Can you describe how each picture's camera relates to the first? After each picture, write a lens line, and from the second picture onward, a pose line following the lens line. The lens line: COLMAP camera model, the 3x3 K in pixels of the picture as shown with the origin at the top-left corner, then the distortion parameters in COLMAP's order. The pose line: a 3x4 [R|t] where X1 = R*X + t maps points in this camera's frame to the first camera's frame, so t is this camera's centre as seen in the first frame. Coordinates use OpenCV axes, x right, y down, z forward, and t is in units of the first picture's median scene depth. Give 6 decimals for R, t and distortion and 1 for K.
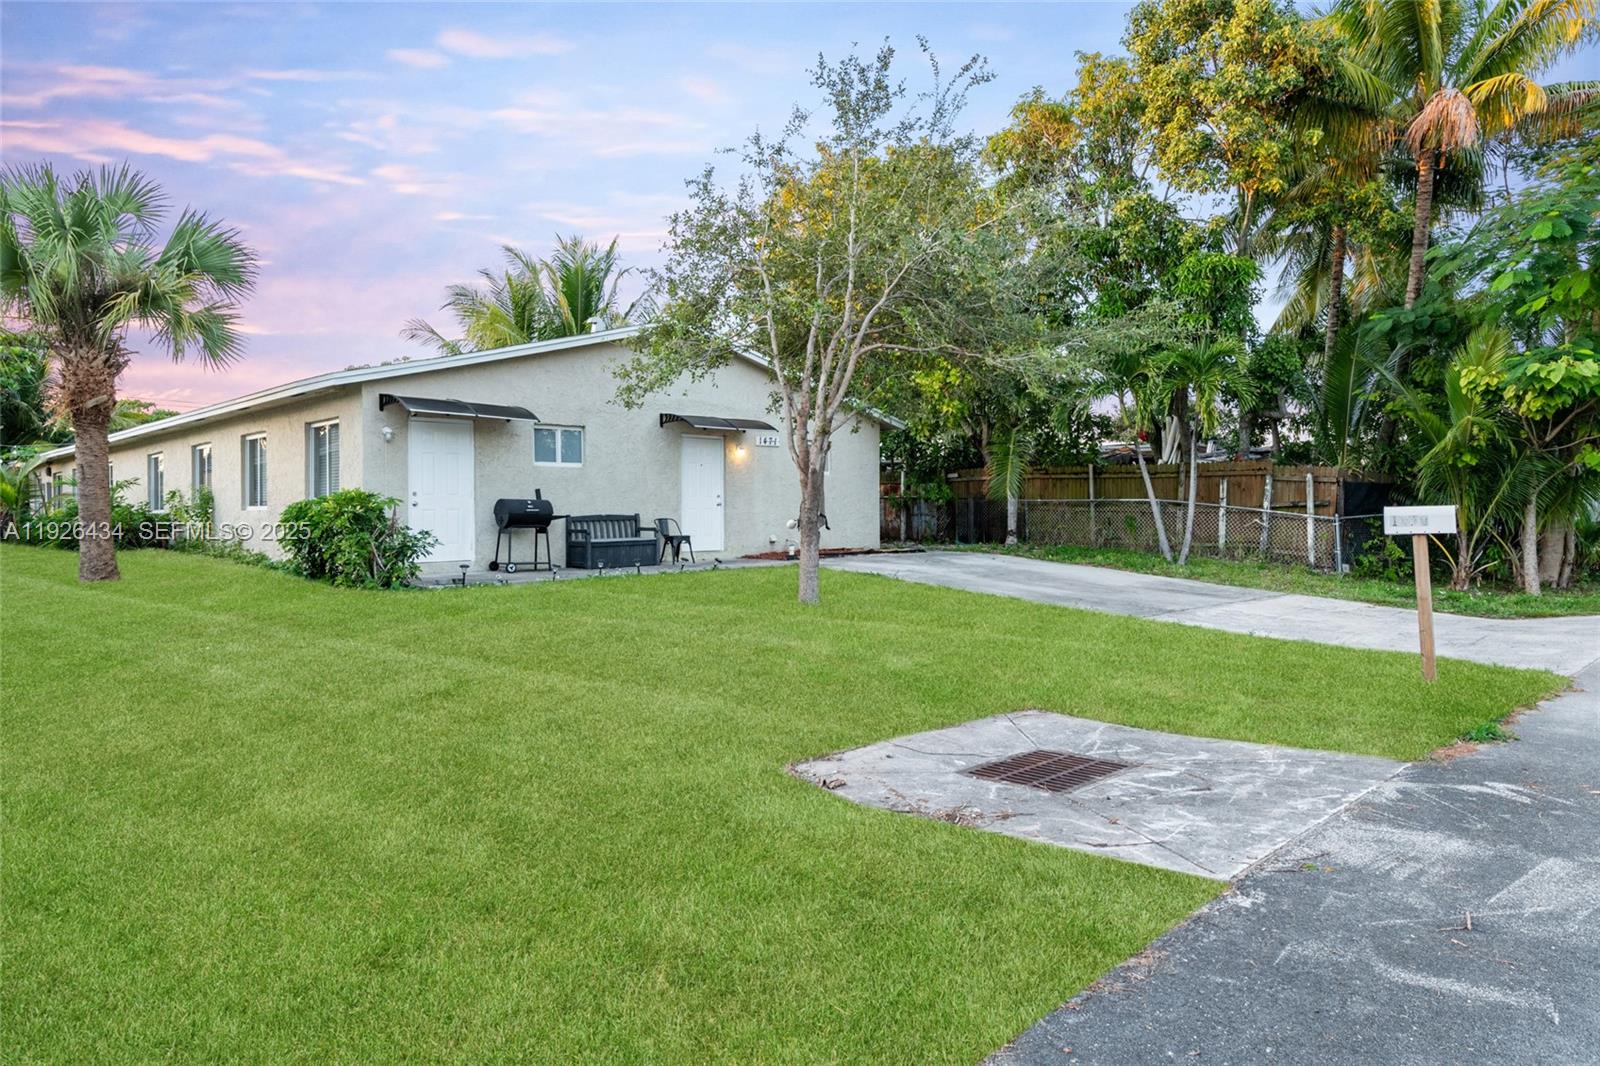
lens RADIAL K [[994.9, 0, 803.6], [0, 994.9, 528.3], [0, 0, 1]] dist [0.006765, 0.000520]
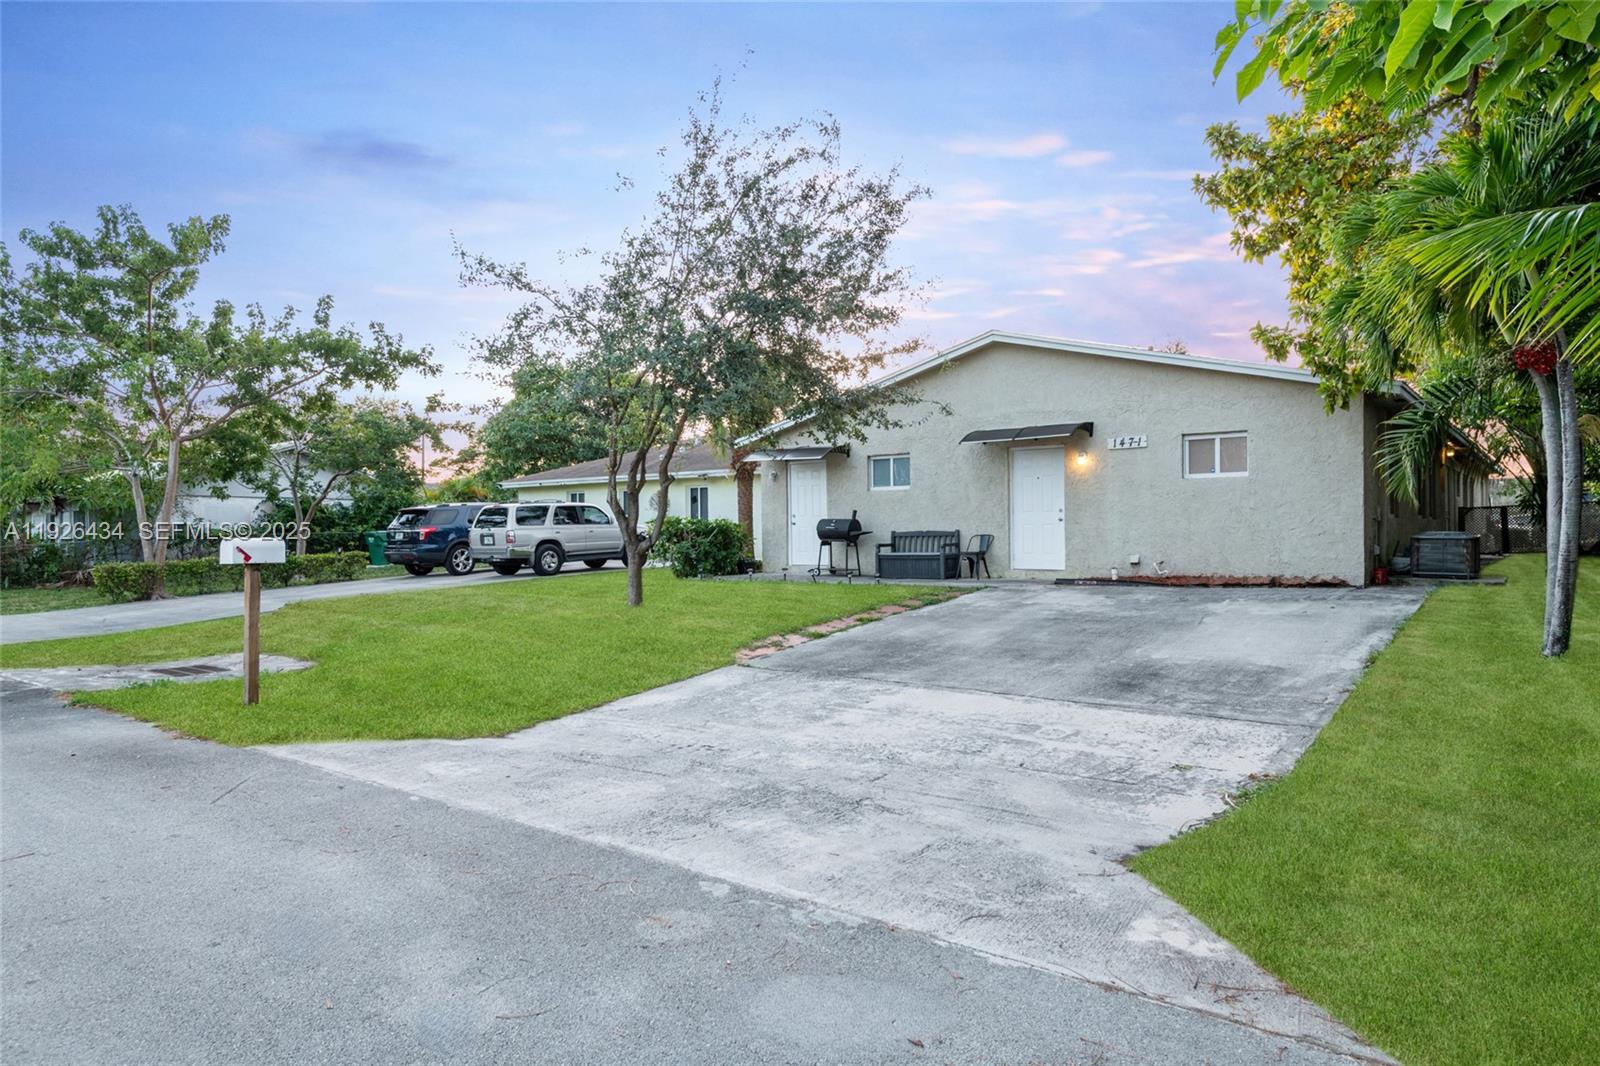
lens RADIAL K [[994.9, 0, 797.2], [0, 994.9, 533.7], [0, 0, 1]] dist [0.006765, 0.000520]
pose [[0.120965, 0.011531, -0.992590, 0.884674], [-0.006313, 0.999921, 0.010847, -0.021724], [0.992637, 0.004954, 0.121028, 0.727494]]
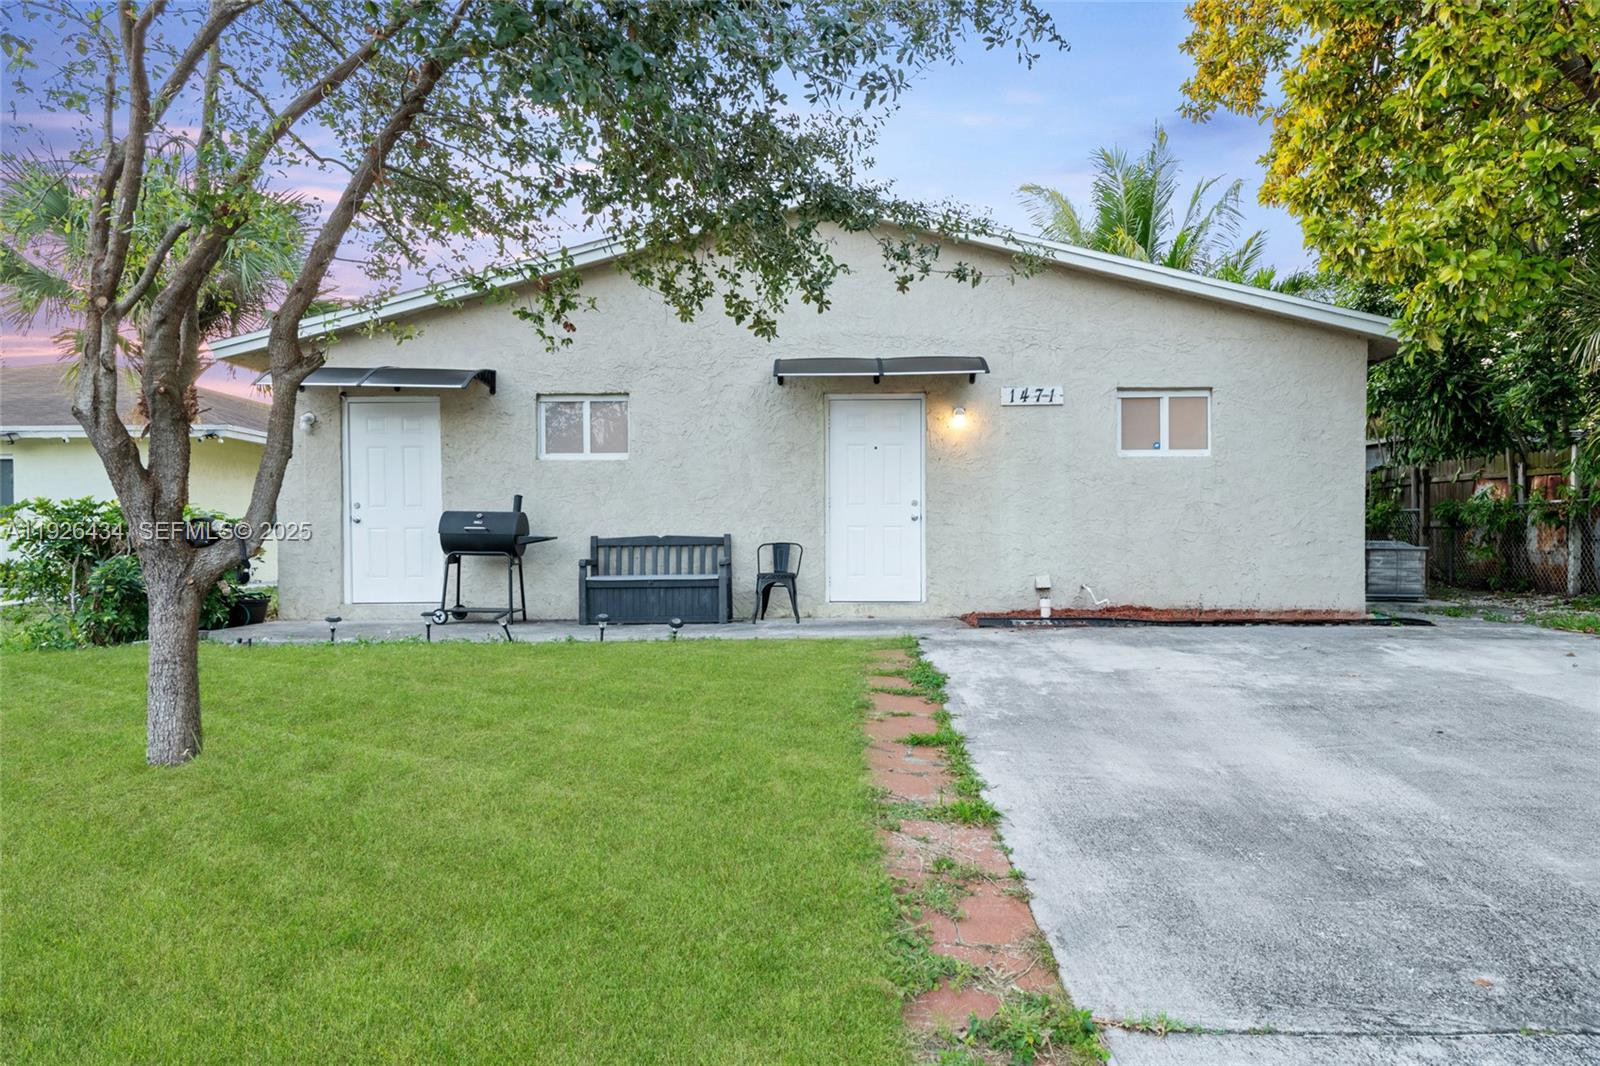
lens RADIAL K [[1076.5, 0, 794.2], [0, 1076.5, 537.9], [0, 0, 1]] dist [0.020116, -0.000329]
pose [[0.687060, 0.000729, -0.726601, 0.335515], [-0.013338, 0.999844, -0.011608, -0.005956], [0.726478, 0.017667, 0.686962, 0.608707]]
